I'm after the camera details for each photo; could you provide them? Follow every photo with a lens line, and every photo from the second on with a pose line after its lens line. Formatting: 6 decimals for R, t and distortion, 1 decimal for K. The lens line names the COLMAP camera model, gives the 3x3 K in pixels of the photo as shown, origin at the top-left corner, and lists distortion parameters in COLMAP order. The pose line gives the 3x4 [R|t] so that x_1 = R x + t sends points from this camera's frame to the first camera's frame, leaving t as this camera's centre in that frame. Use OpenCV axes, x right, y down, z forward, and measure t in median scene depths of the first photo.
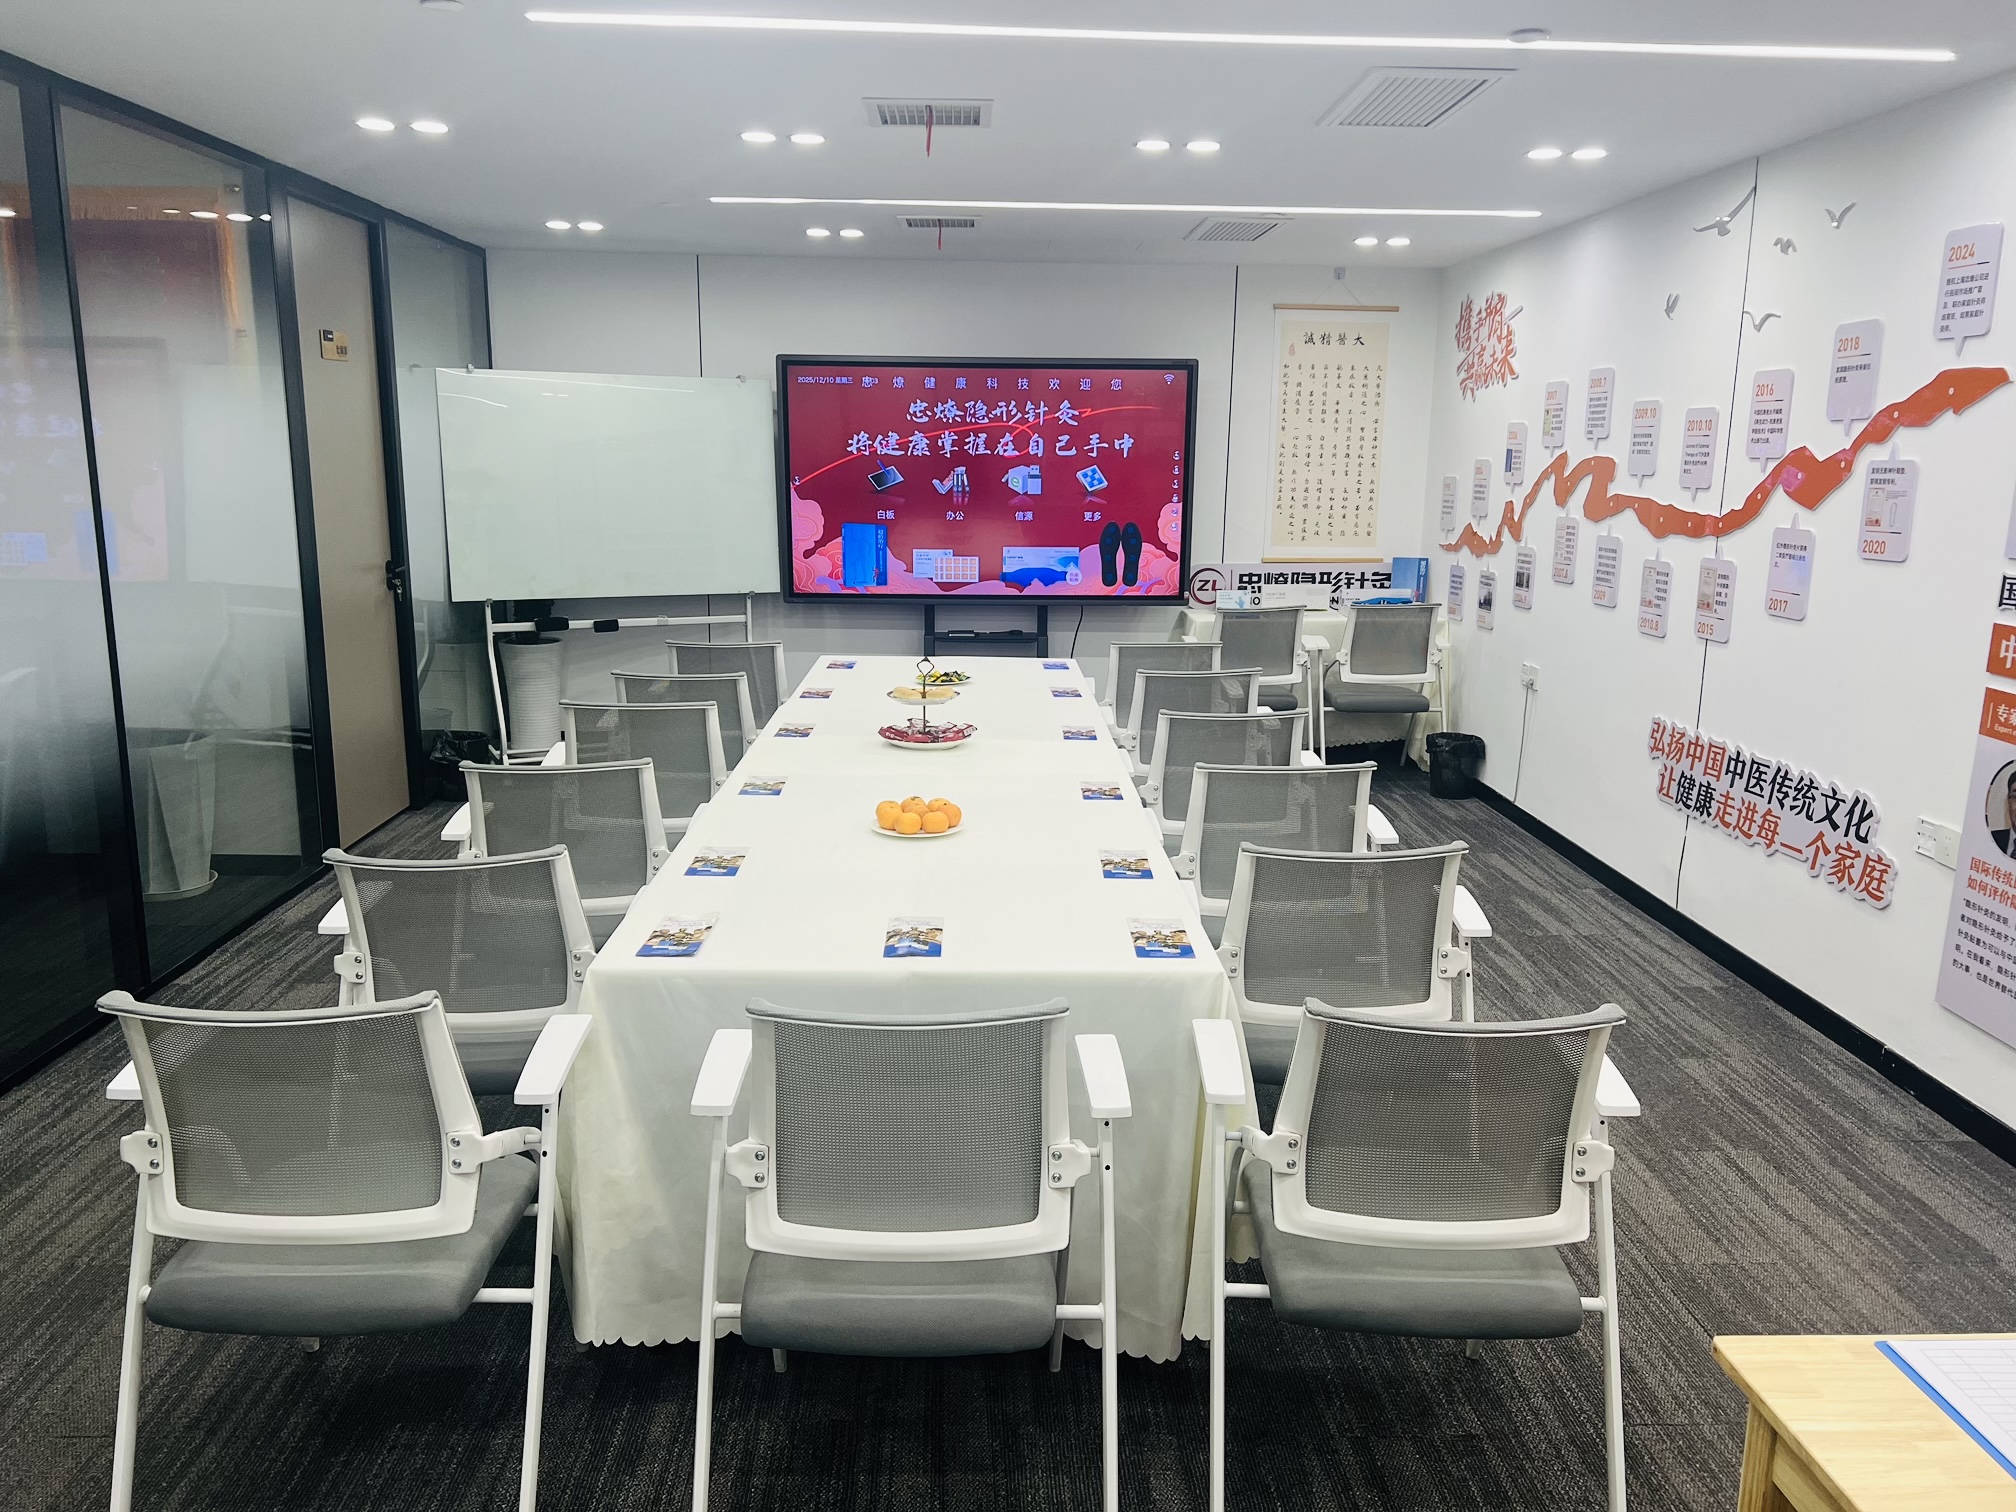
lens RADIAL K [[1564.6, 0, 1008.0], [0, 1564.6, 756.0], [0, 0, 1]] dist [0.140969, -0.154422]
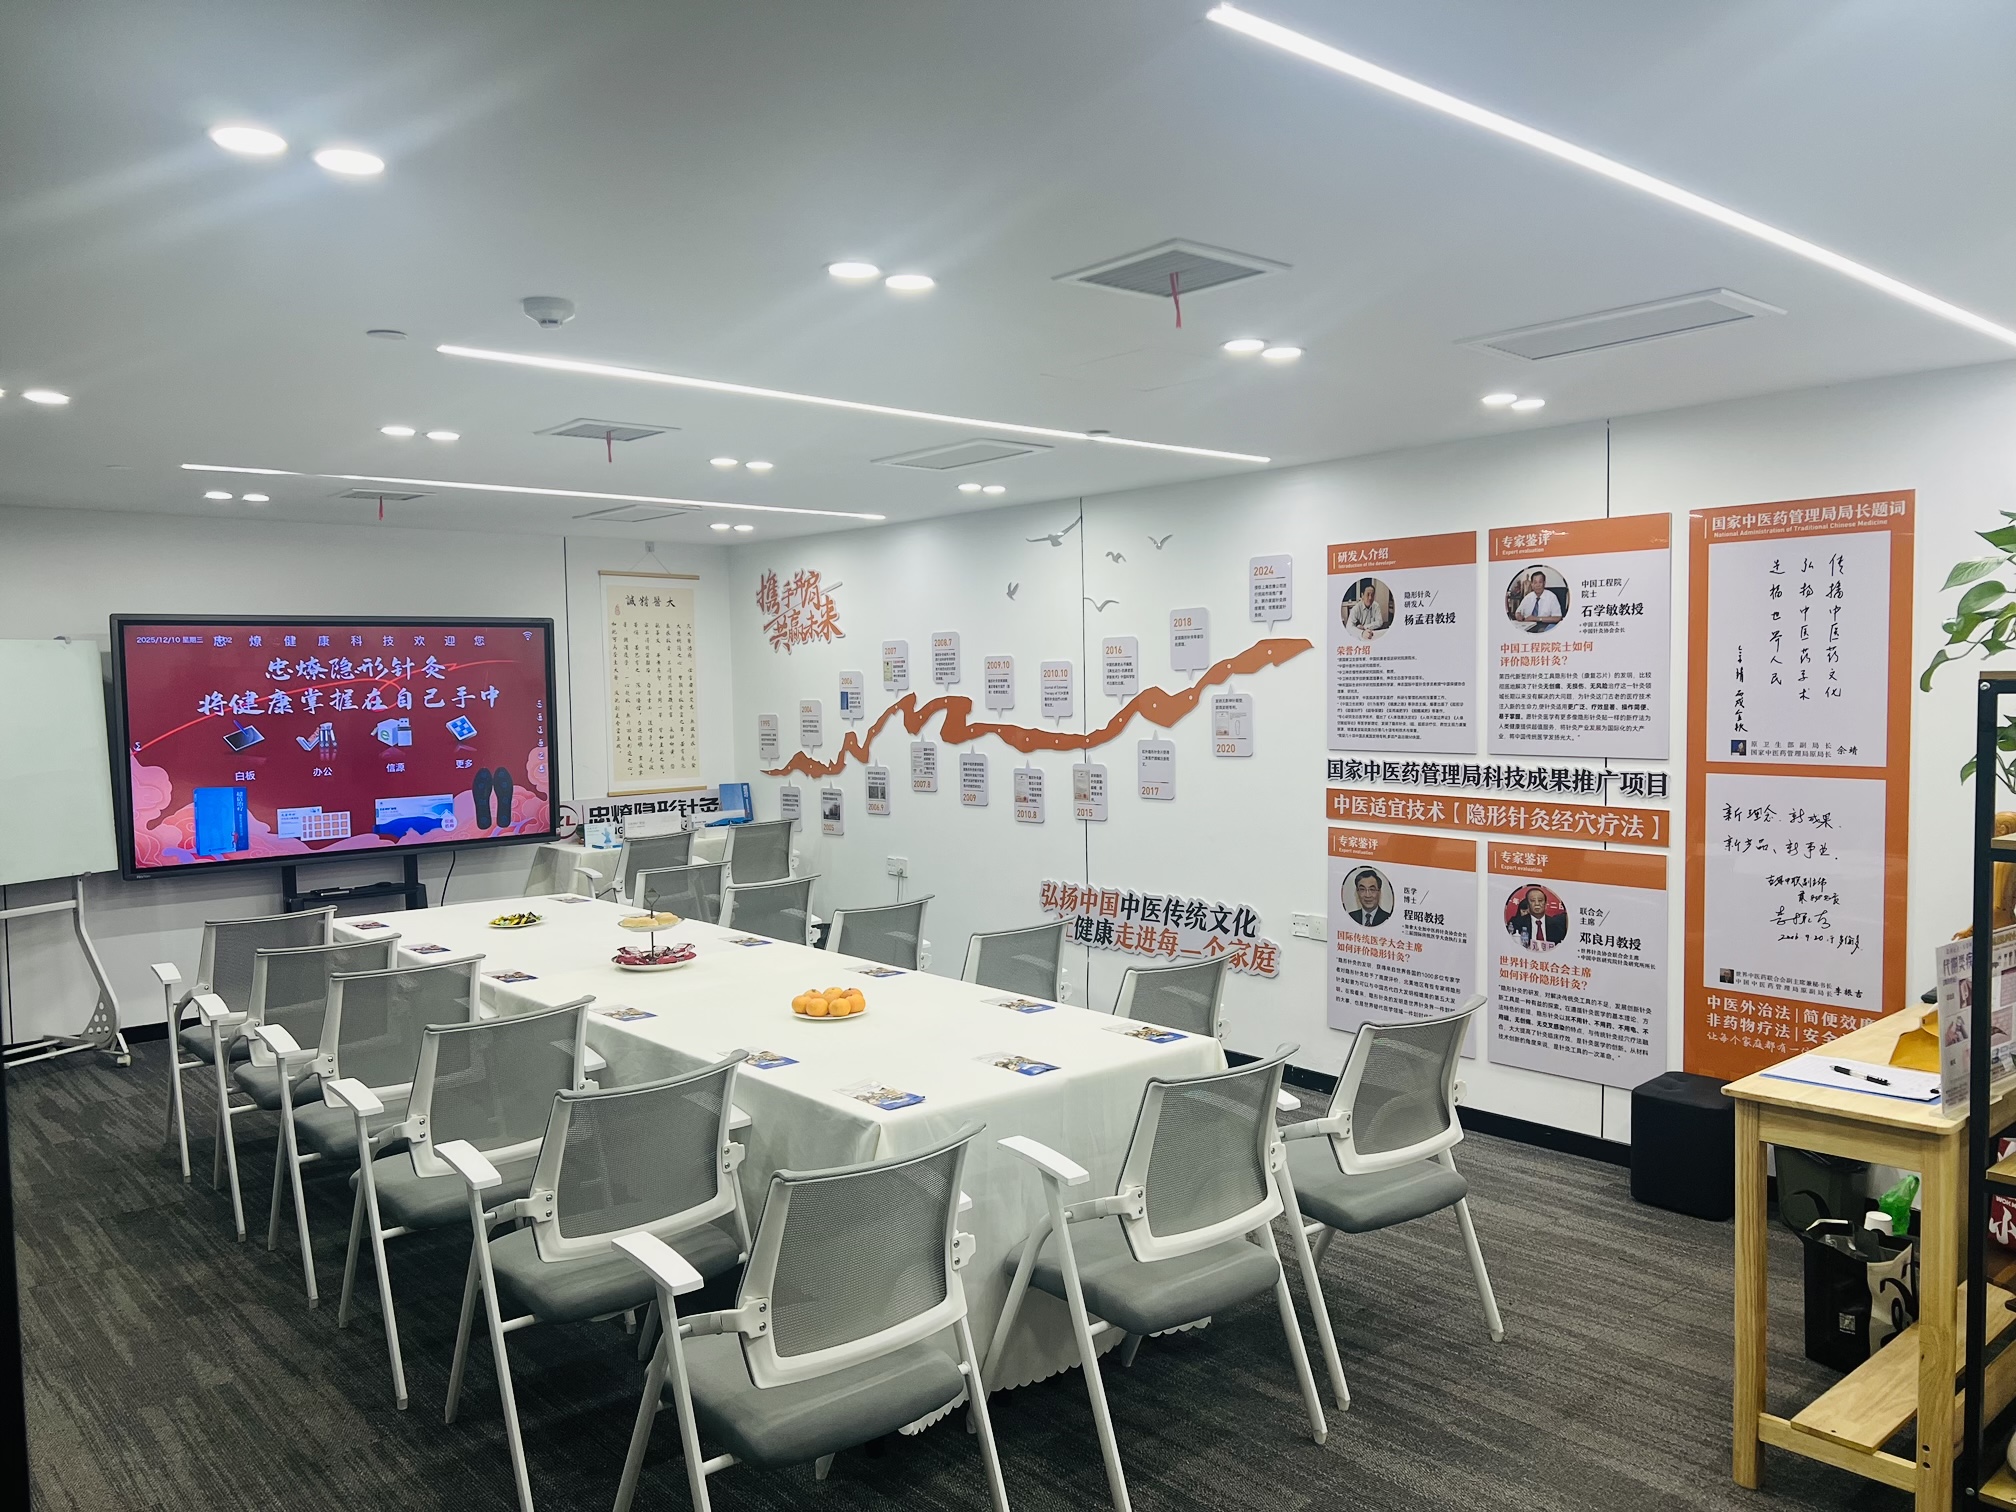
lens RADIAL K [[1564.6, 0, 1008.0], [0, 1564.6, 756.0], [0, 0, 1]] dist [0.140969, -0.154422]
pose [[0.774156, -0.059570, 0.630186, -0.356228], [0.150688, 0.984284, -0.092071, -0.008153], [-0.614797, 0.166239, 0.770966, -0.029717]]
